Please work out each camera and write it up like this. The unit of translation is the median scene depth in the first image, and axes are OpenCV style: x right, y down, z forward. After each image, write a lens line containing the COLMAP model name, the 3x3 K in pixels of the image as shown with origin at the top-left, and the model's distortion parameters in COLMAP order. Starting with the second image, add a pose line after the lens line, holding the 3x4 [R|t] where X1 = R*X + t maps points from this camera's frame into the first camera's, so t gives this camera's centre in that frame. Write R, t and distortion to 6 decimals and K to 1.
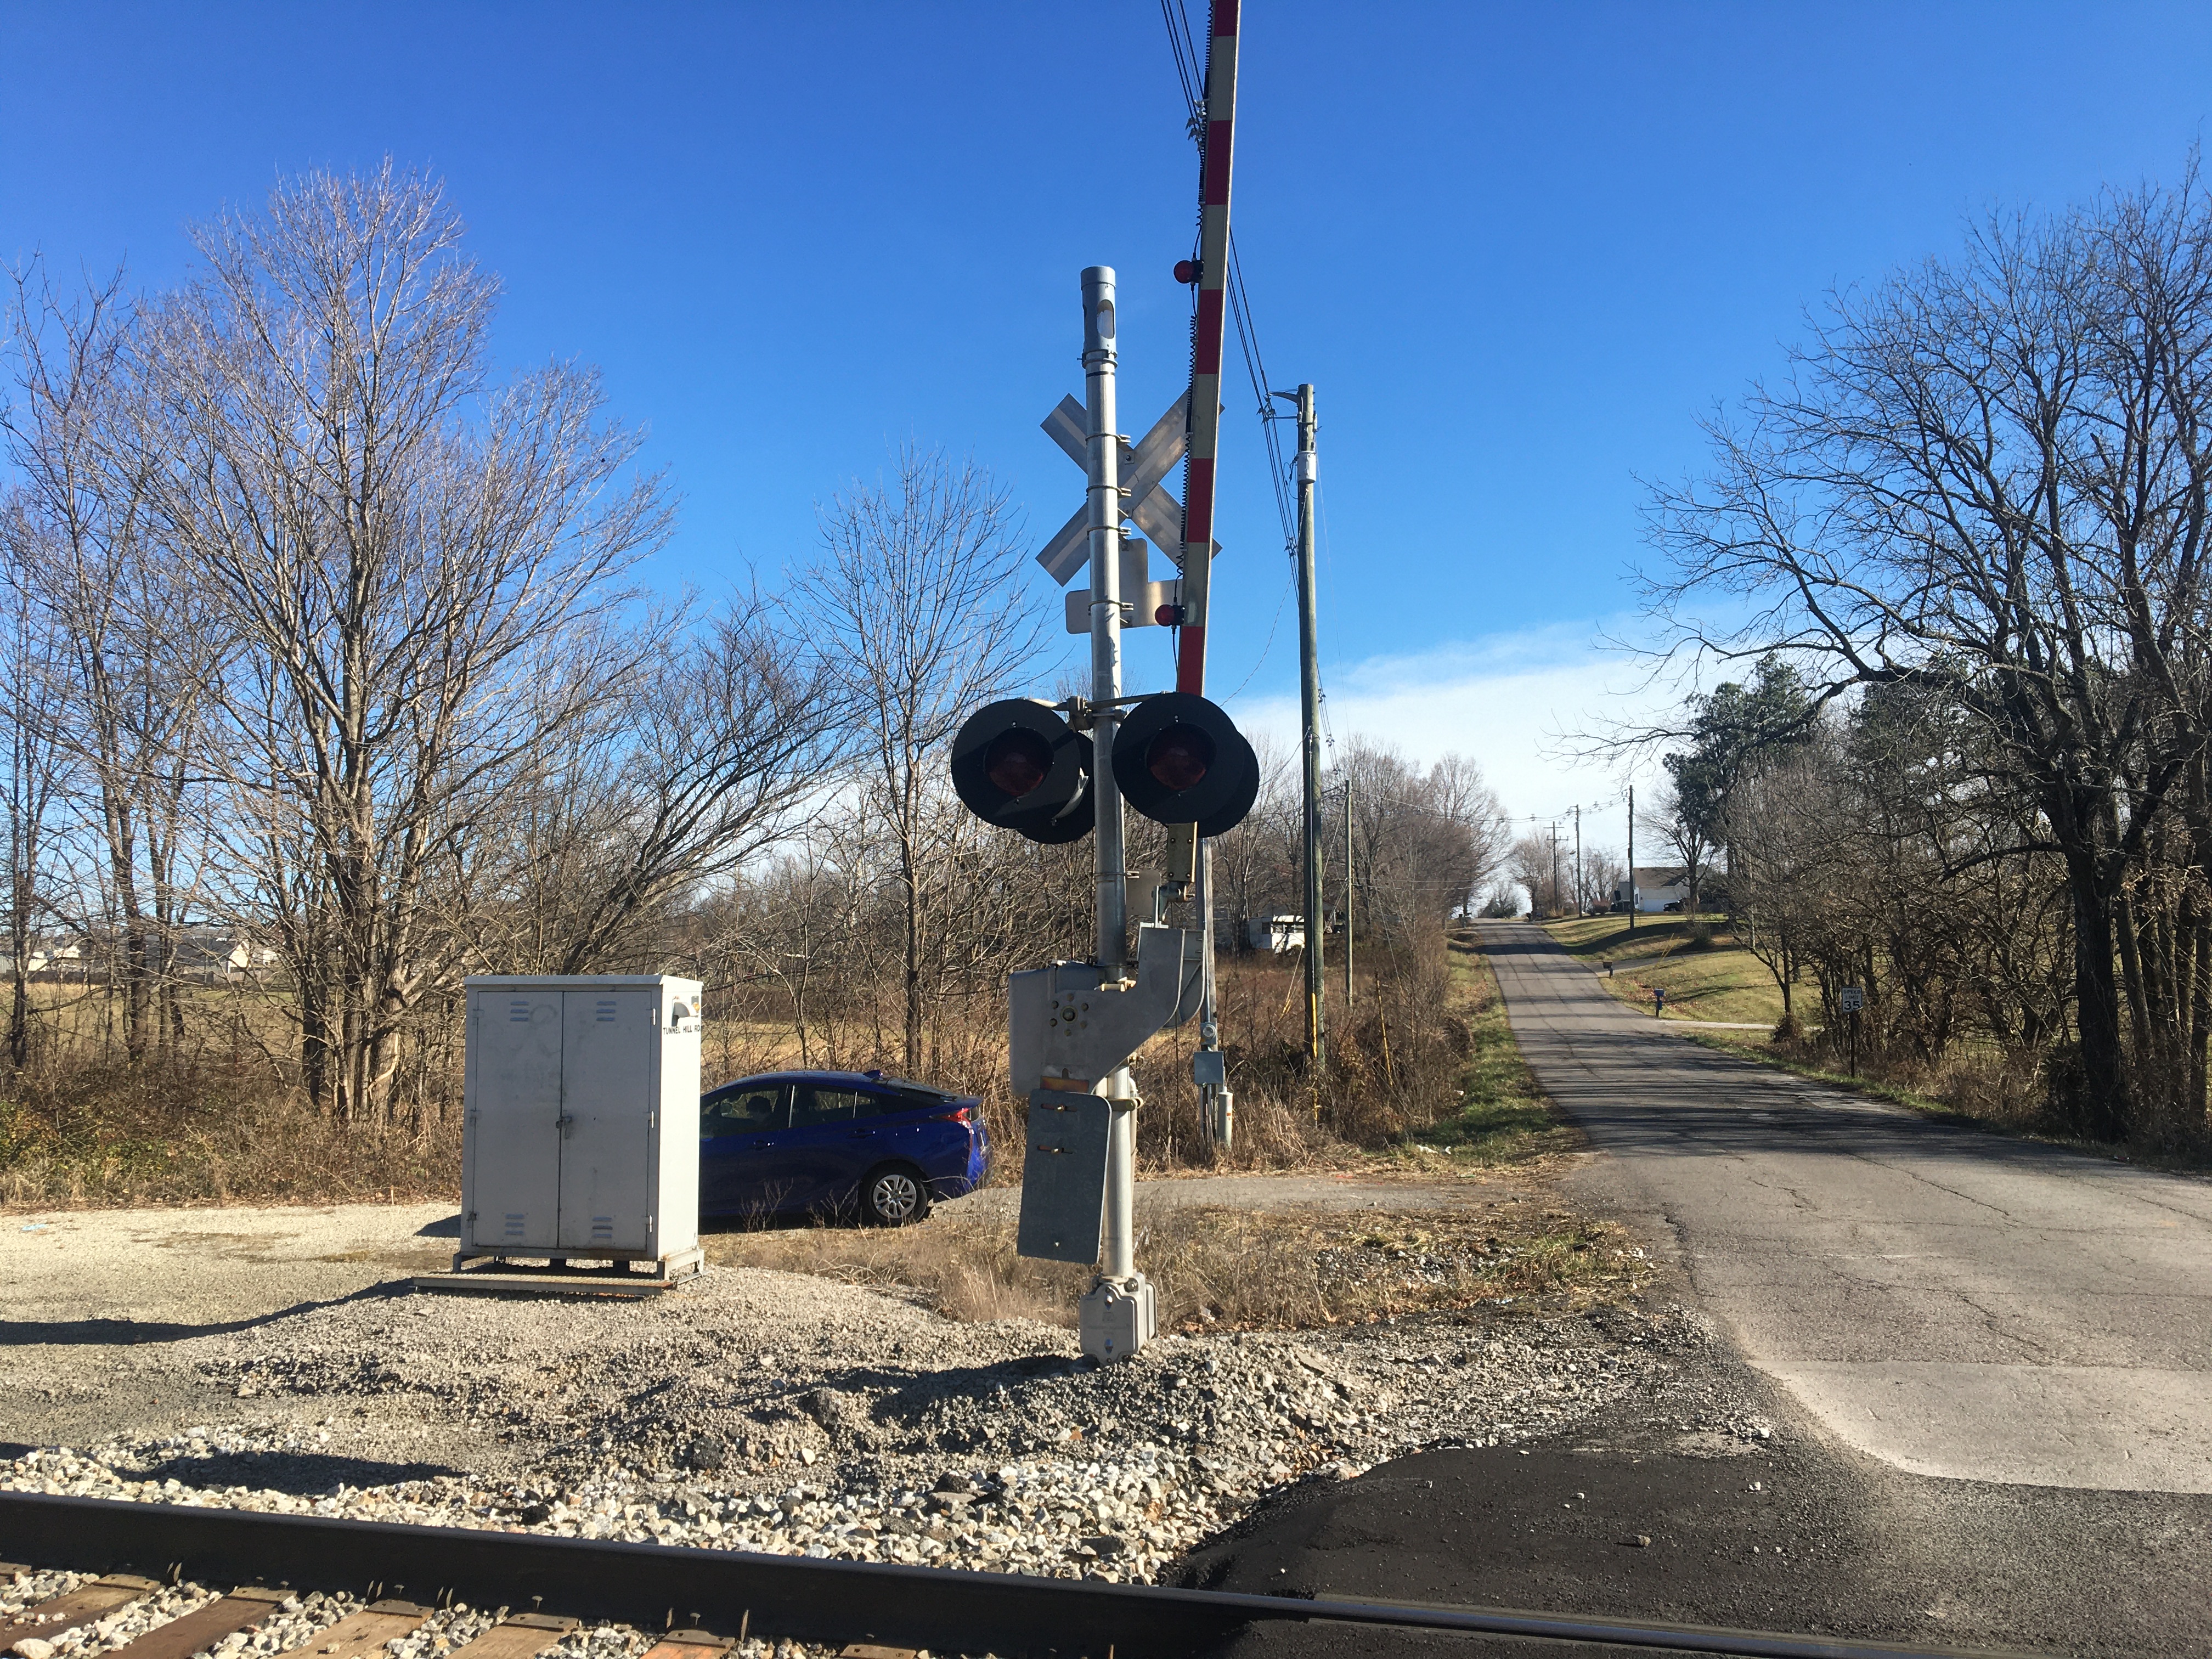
lens RADIAL K [[1897.0, 0, 1111.8], [0, 1897.0, 840.2], [0, 0, 1]] dist [0.105358, -0.138780]
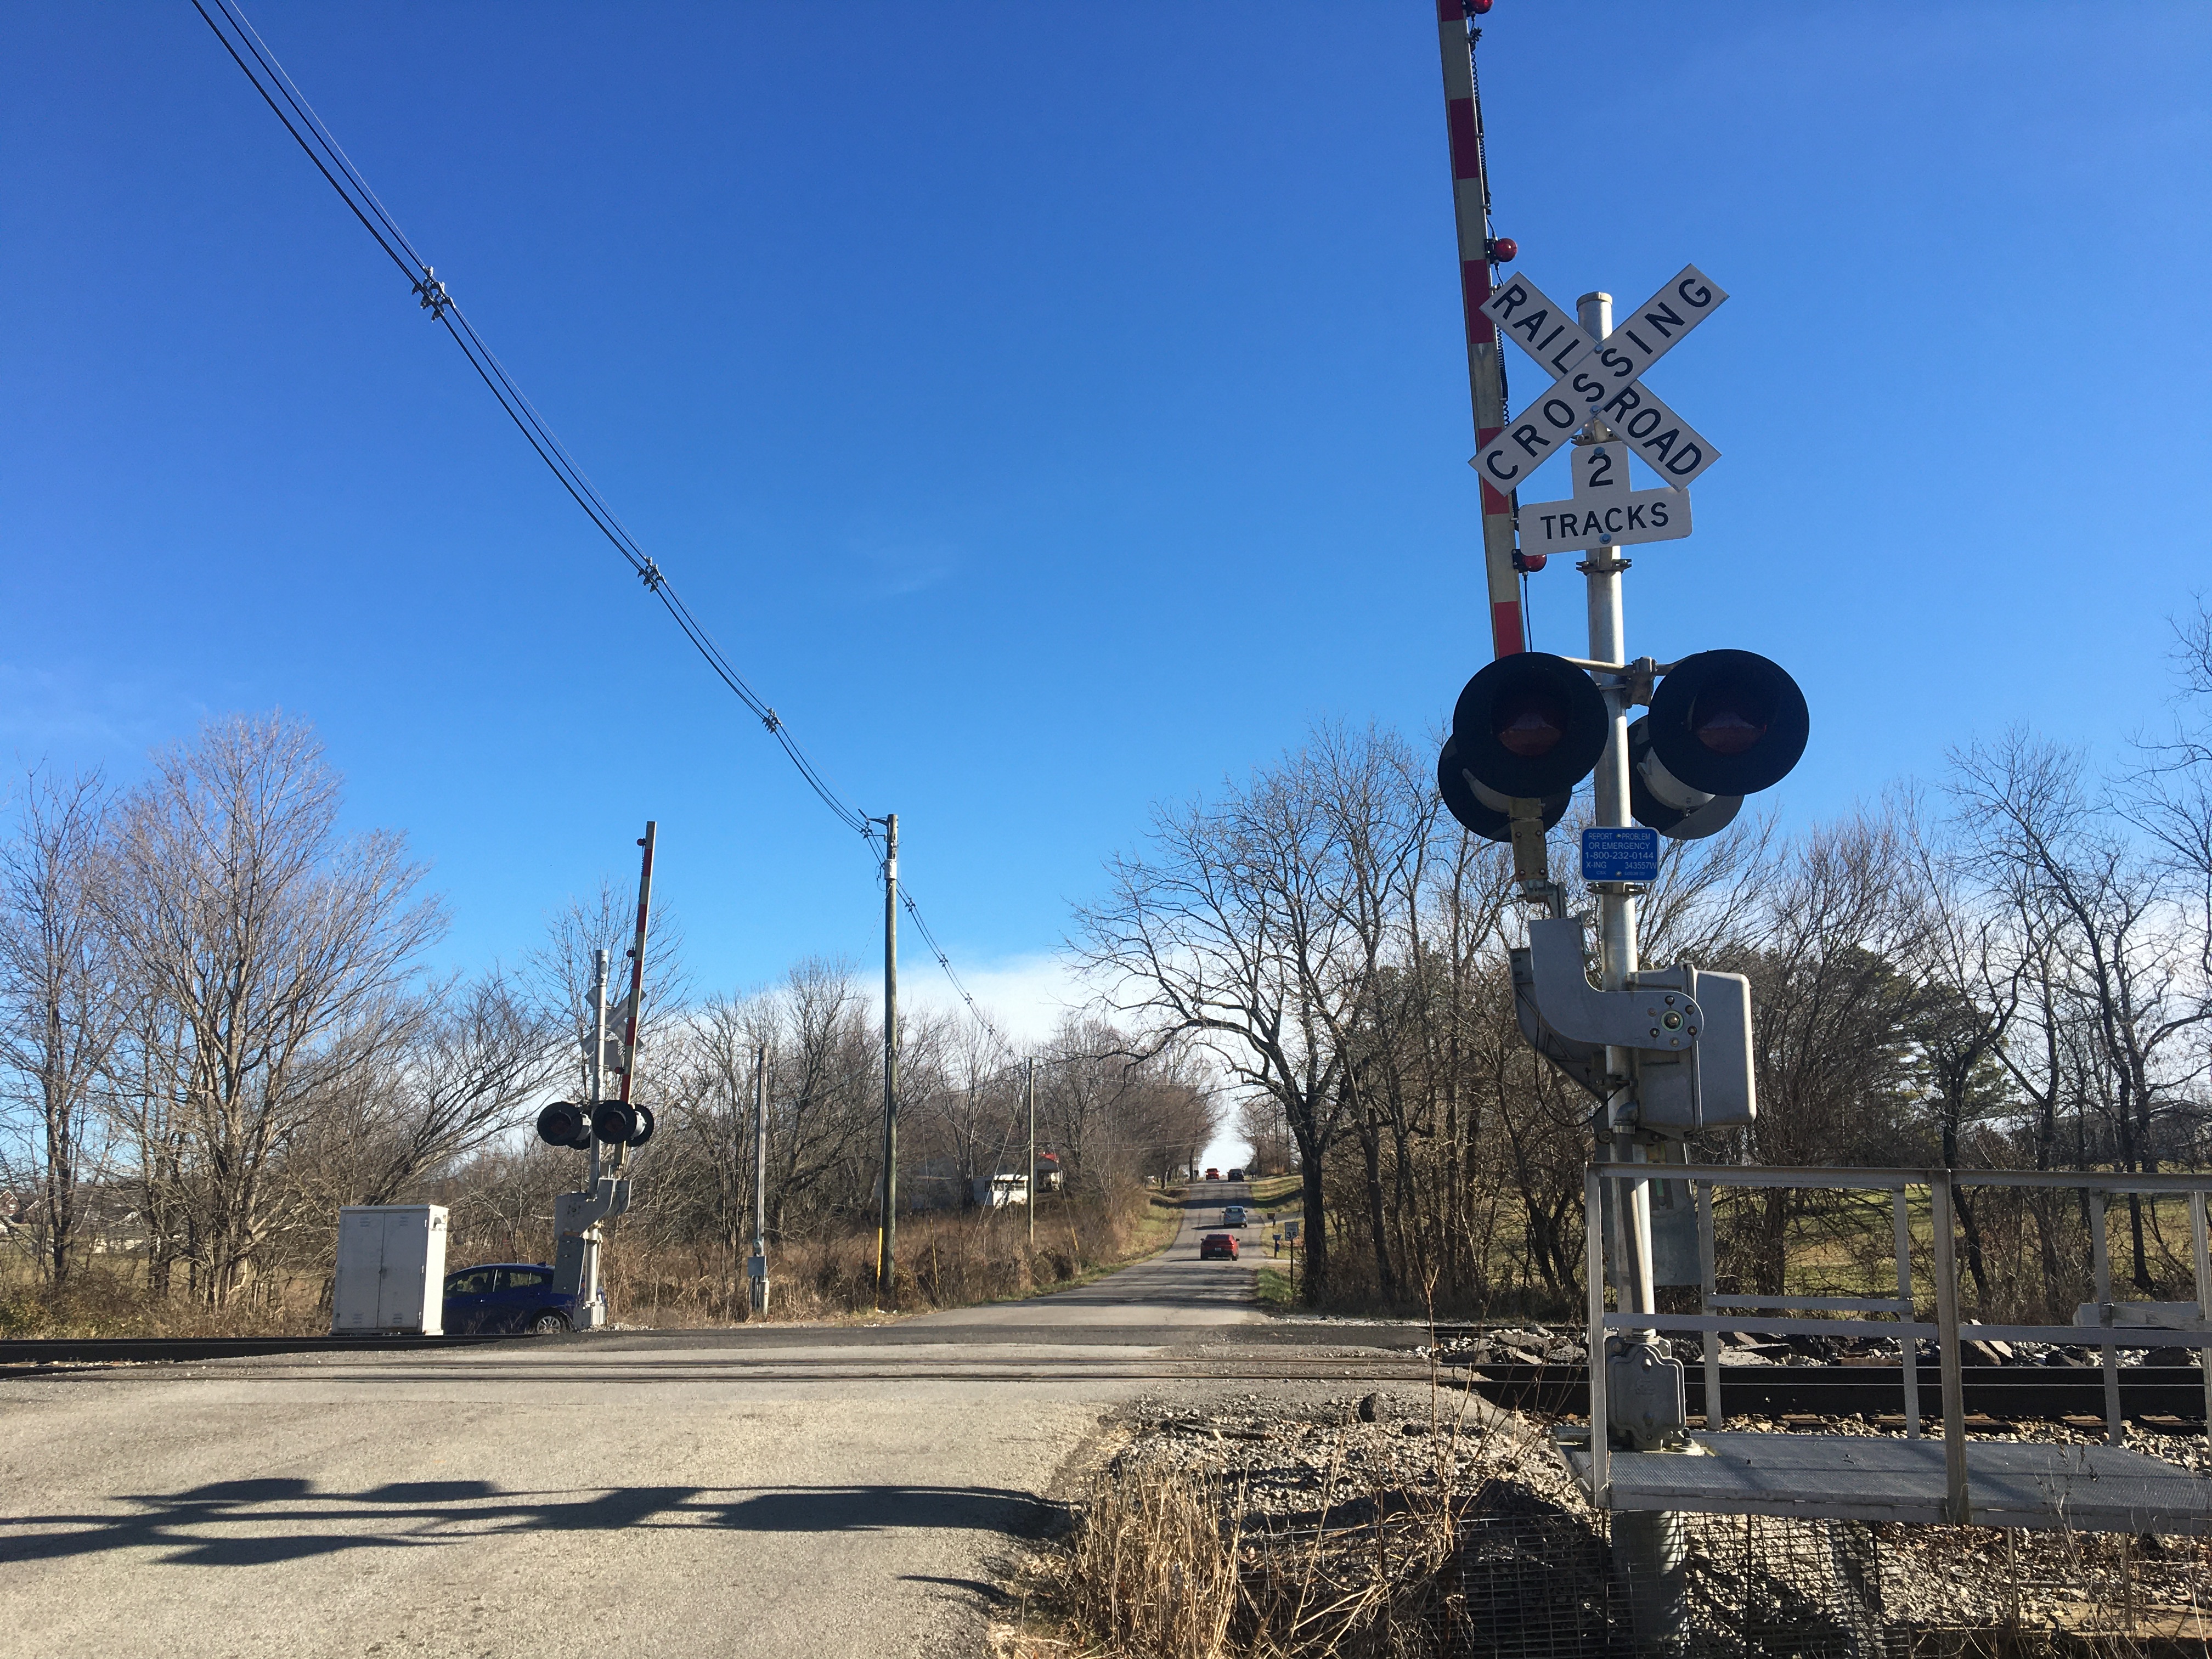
lens RADIAL K [[1897.0, 0, 1108.1], [0, 1897.0, 815.0], [0, 0, 1]] dist [0.105358, -0.138780]
pose [[0.994261, 0.013392, 0.106138, 0.149833], [0.002331, 0.989187, -0.146643, -0.023802], [-0.106954, 0.146049, 0.983479, -0.662530]]
